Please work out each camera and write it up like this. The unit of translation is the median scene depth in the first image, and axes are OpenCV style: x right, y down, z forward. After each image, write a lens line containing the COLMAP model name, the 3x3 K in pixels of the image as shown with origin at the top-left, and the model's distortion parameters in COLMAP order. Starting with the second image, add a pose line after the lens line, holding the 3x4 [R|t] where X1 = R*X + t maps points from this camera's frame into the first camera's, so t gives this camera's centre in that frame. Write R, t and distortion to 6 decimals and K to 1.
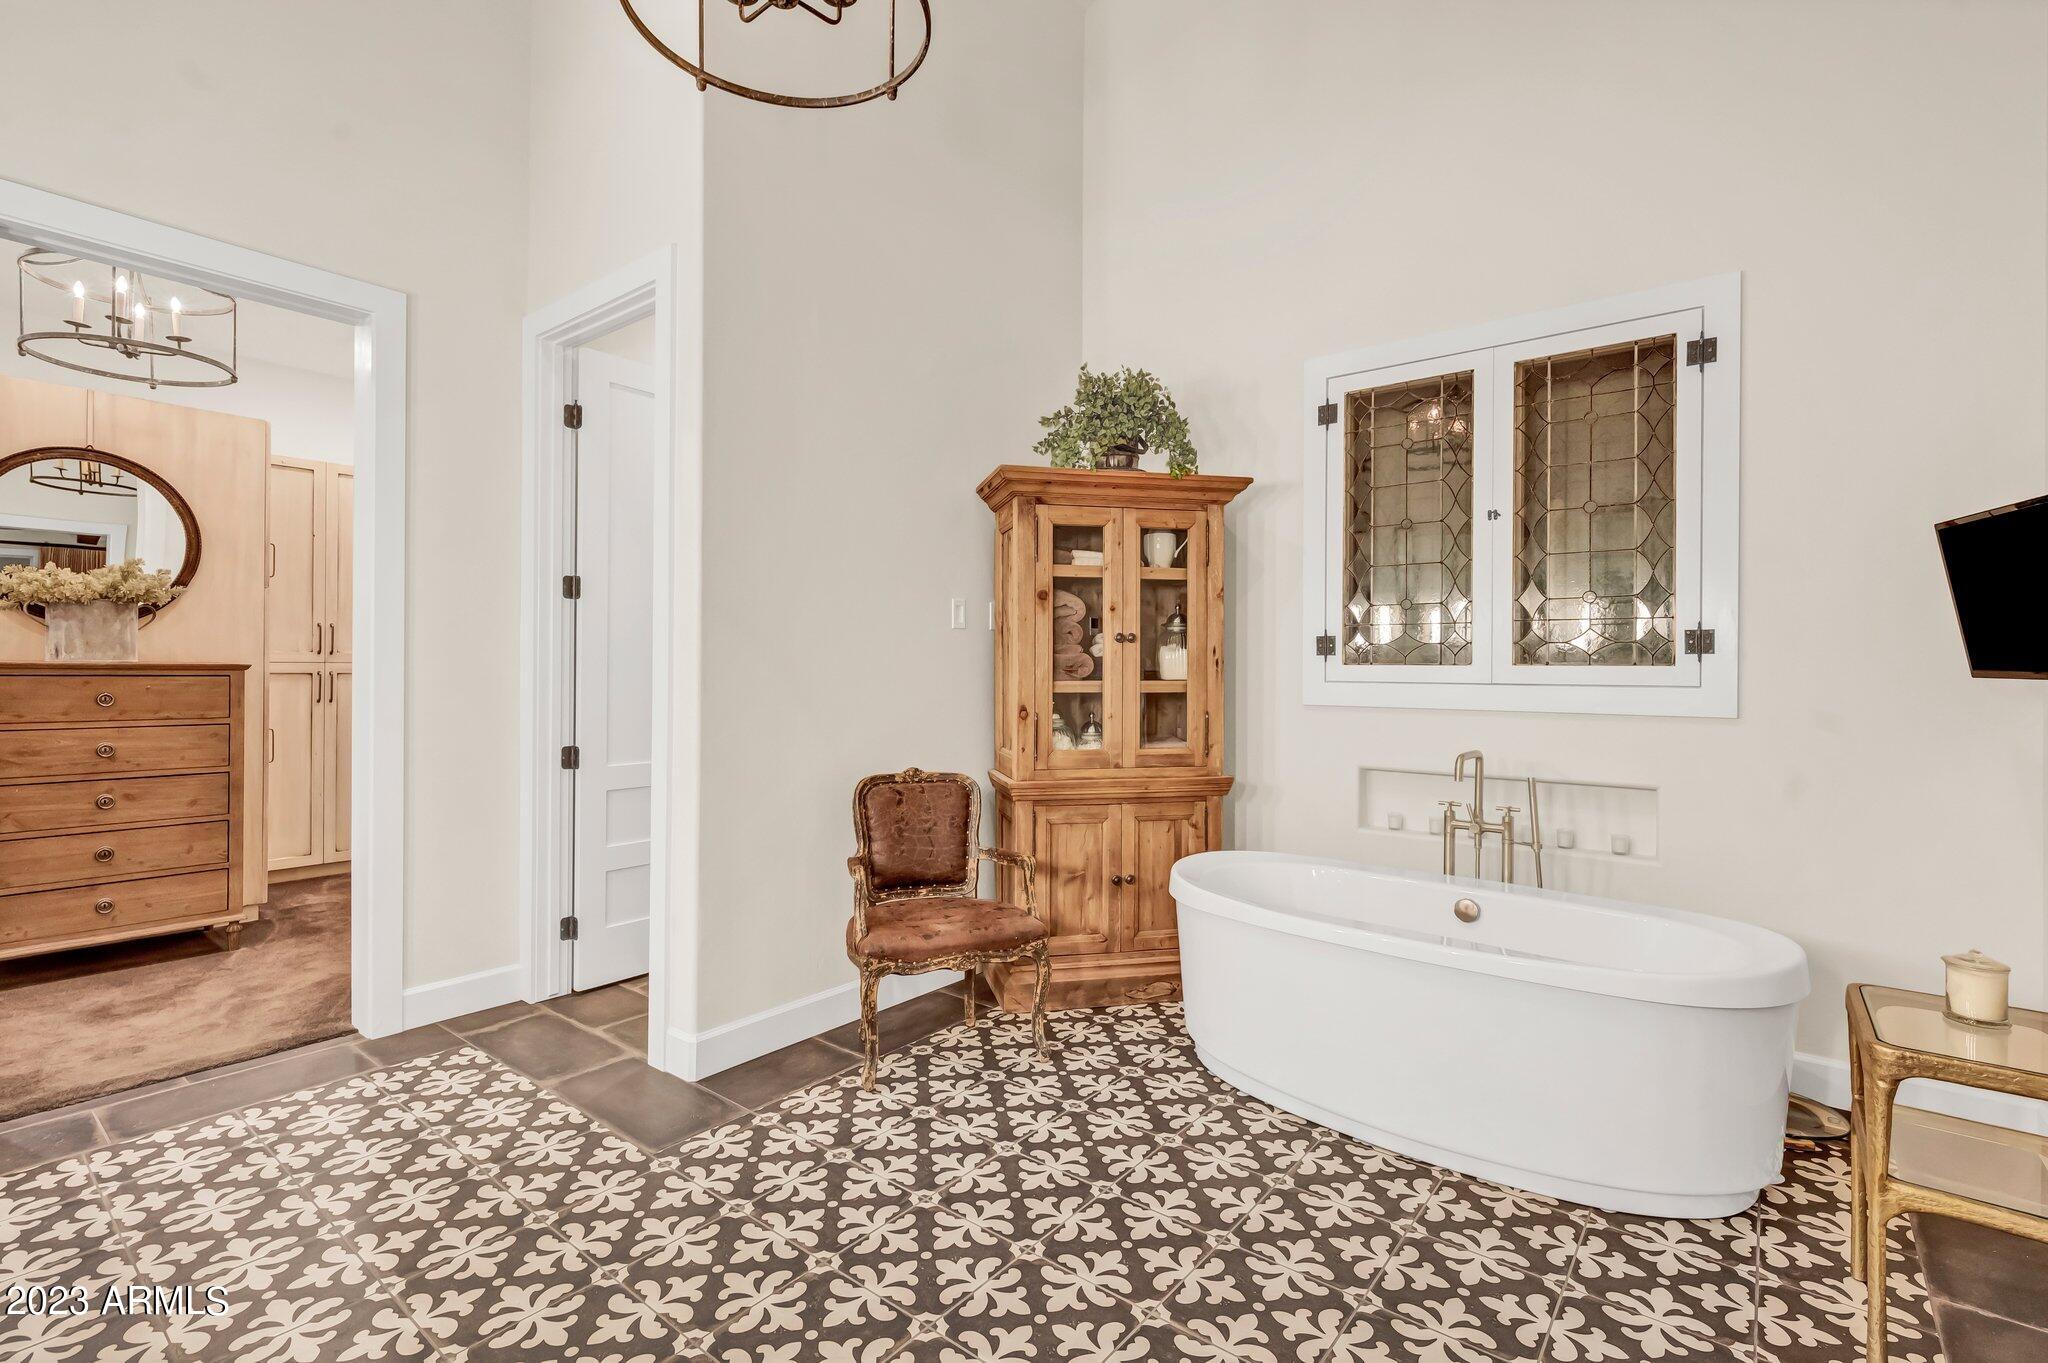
lens RADIAL K [[933.9, 0, 1021.0], [0, 933.9, 667.2], [0, 0, 1]] dist [0.000430, -0.000301]
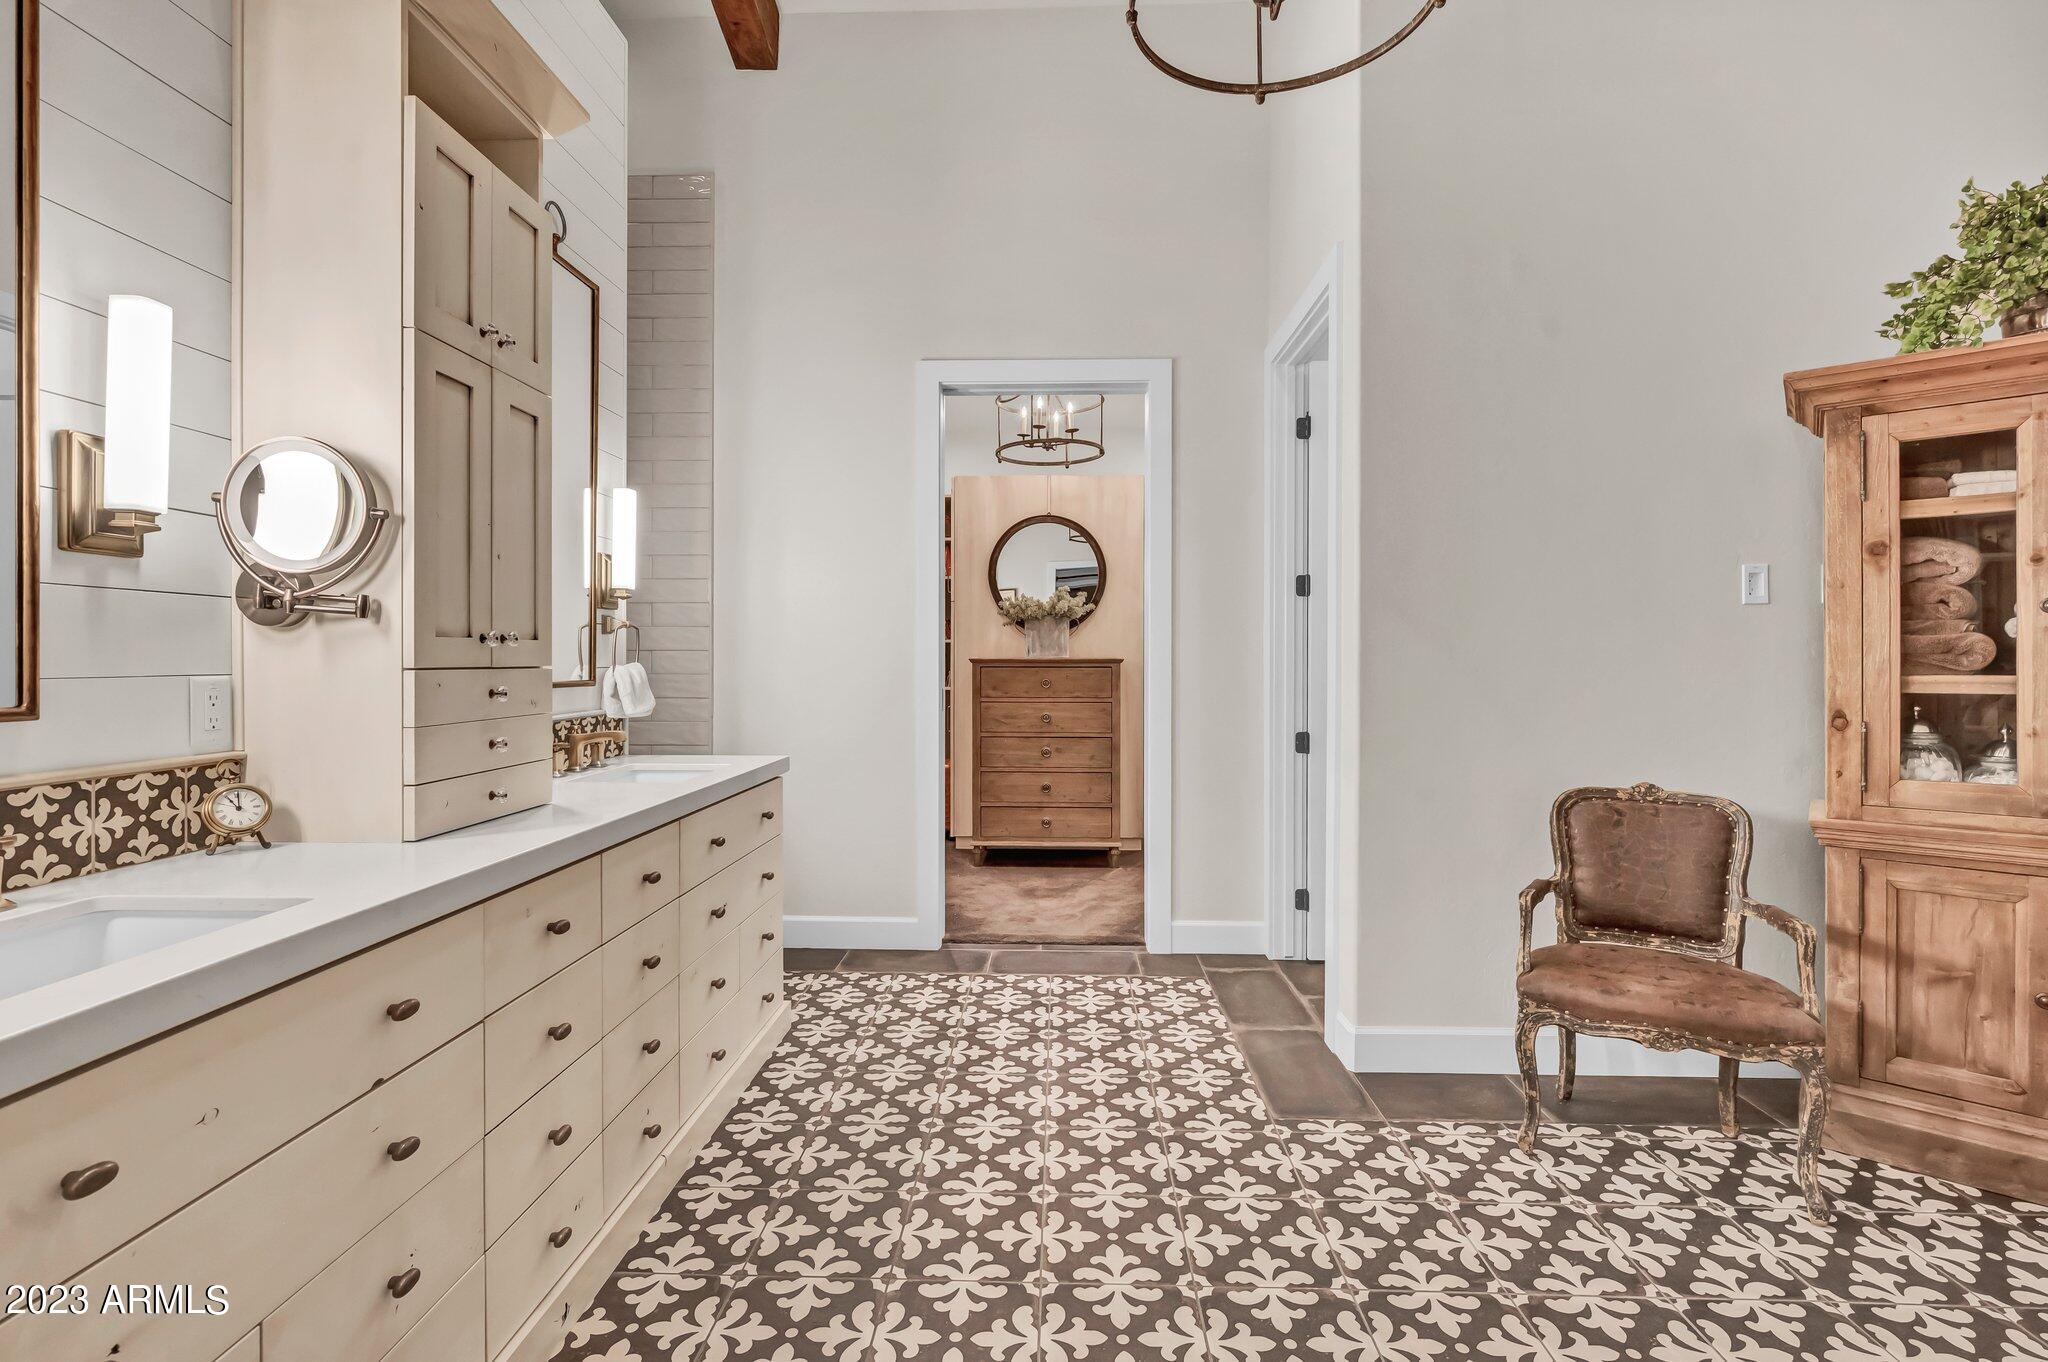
lens RADIAL K [[919.0, 0, 1013.6], [0, 919.0, 662.0], [0, 0, 1]] dist [-0.000357, 0.000089]
pose [[0.598297, -0.004259, -0.801263, 0.195966], [0.006557, 0.999978, -0.000419, 0.001319], [0.801248, -0.005003, 0.598312, 0.104732]]
